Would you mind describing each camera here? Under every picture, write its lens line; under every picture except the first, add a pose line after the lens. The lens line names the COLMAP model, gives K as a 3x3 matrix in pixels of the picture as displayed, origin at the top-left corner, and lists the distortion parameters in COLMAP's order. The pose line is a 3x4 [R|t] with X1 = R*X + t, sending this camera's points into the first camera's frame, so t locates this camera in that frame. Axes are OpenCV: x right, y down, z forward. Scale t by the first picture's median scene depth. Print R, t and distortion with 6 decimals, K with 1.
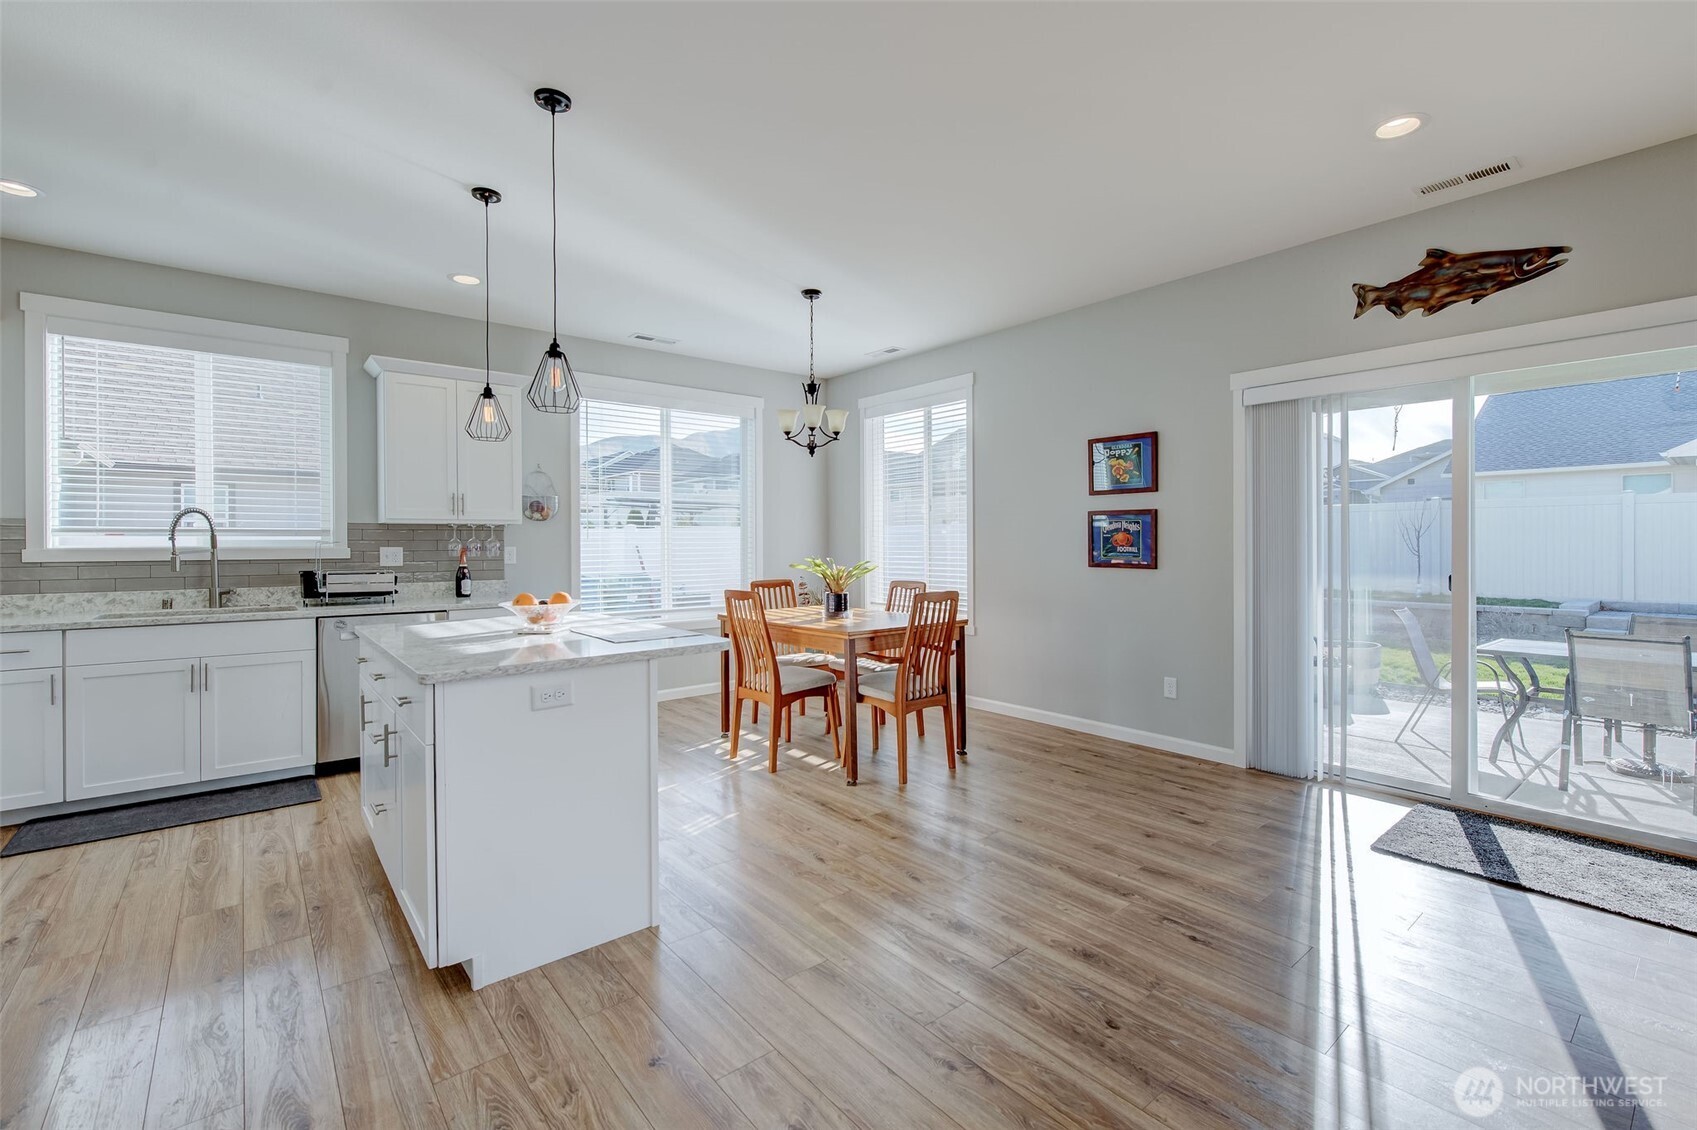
lens RADIAL K [[732.9, 0, 866.7], [0, 732.9, 552.3], [0, 0, 1]] dist [-0.001686, -0.000306]
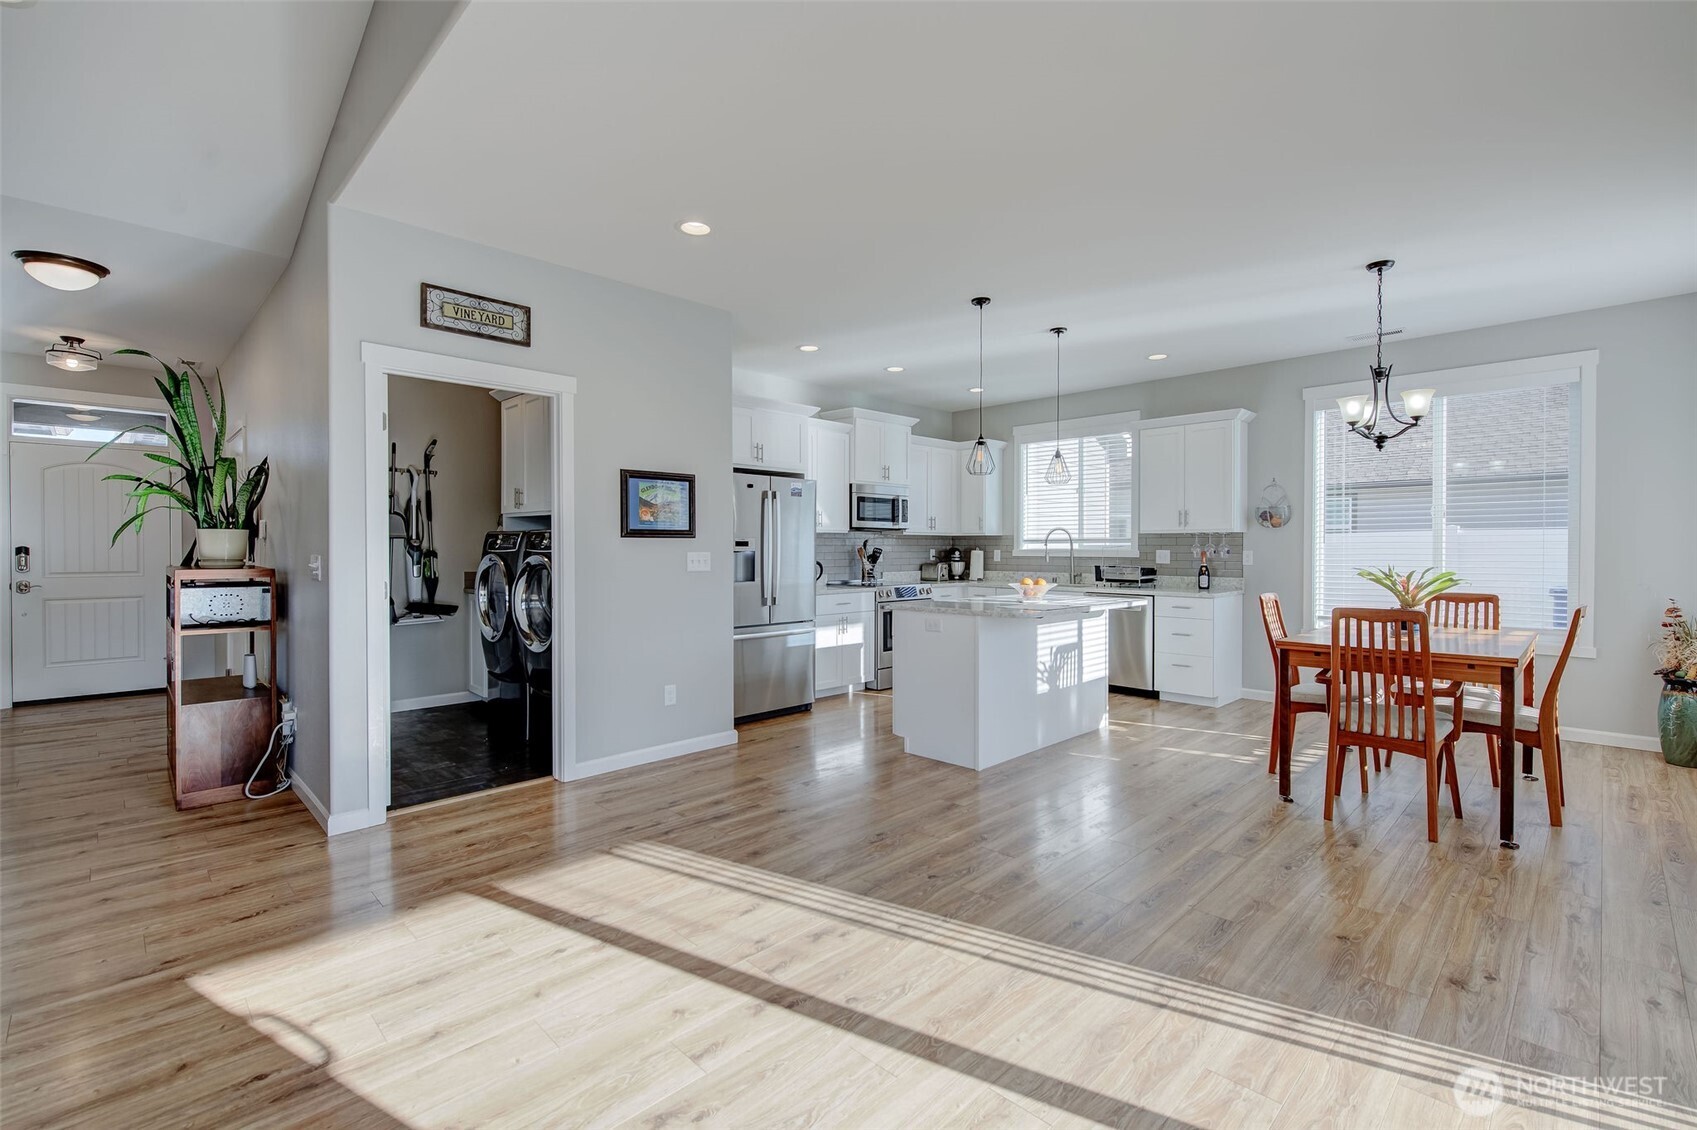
lens RADIAL K [[744.3, 0, 845.5], [0, 744.3, 562.1], [0, 0, 1]] dist [-0.001583, -0.000346]
pose [[0.074428, 0.023496, -0.996950, 0.782687], [-0.010611, 0.999684, 0.022768, -0.010635], [0.997170, 0.008884, 0.074654, 0.299278]]
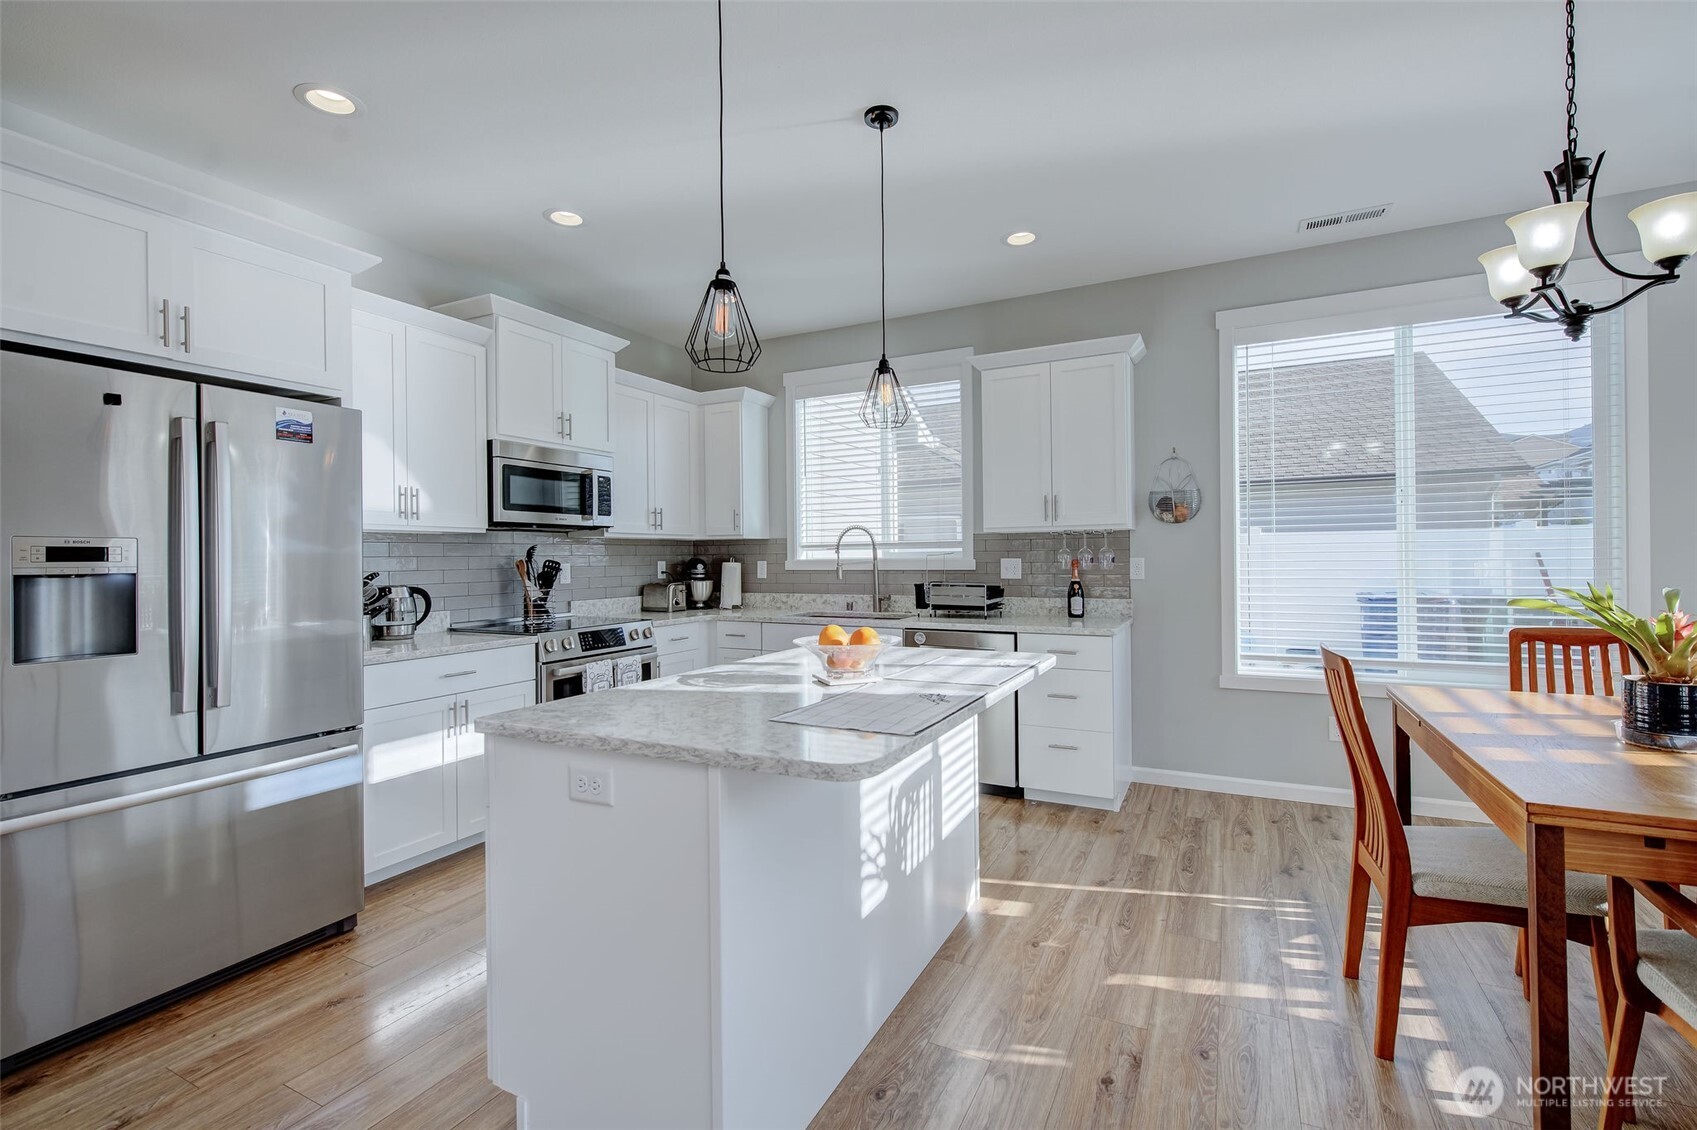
lens RADIAL K [[744.3, 0, 857.6], [0, 744.3, 556.2], [0, 0, 1]] dist [-0.001583, -0.000346]
pose [[0.393944, -0.001094, -0.919134, 0.152369], [-0.000302, 0.999999, -0.001319, -0.009012], [0.919134, 0.000798, 0.393943, 0.475384]]
